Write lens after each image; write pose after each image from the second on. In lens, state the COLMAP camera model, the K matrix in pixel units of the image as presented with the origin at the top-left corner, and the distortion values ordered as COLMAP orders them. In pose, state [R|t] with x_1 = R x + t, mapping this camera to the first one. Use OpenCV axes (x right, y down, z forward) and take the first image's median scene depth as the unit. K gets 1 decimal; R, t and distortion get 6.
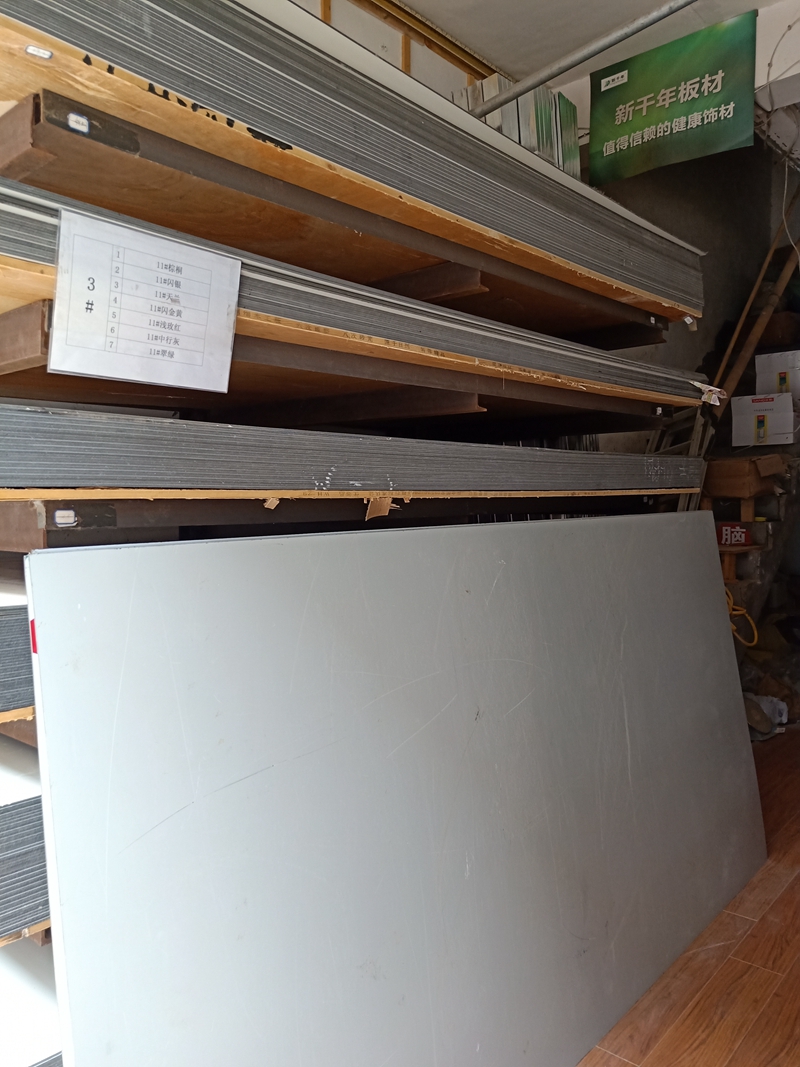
lens RADIAL K [[805.9, 0, 400.0], [0, 805.9, 533.5], [0, 0, 1]] dist [0.051237, -0.035862]
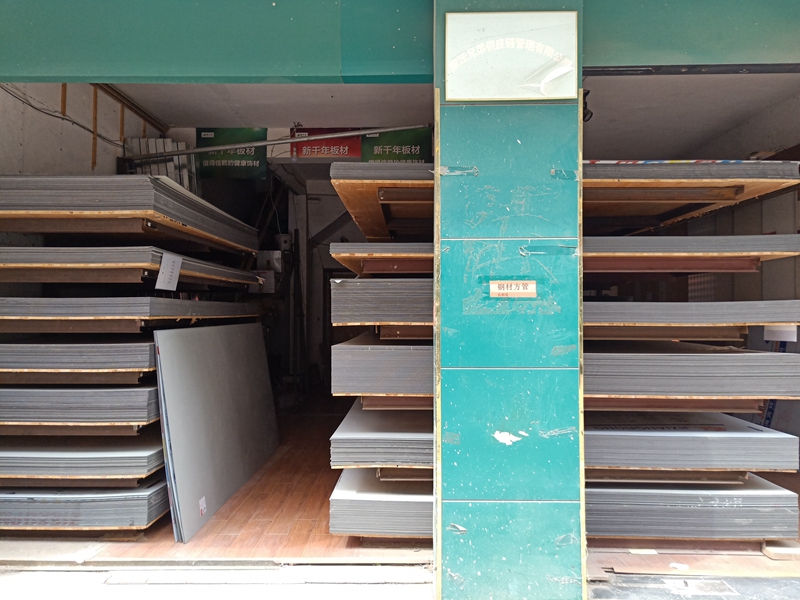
lens RADIAL K [[604.2, 0, 400.0], [0, 604.2, 300.0], [0, 0, 1]] dist [0.051237, -0.035862]
pose [[0.761489, 0.026430, 0.647638, -0.806825], [0.017546, 0.997962, -0.061357, 0.040378], [-0.647940, 0.058086, 0.759473, -1.184515]]
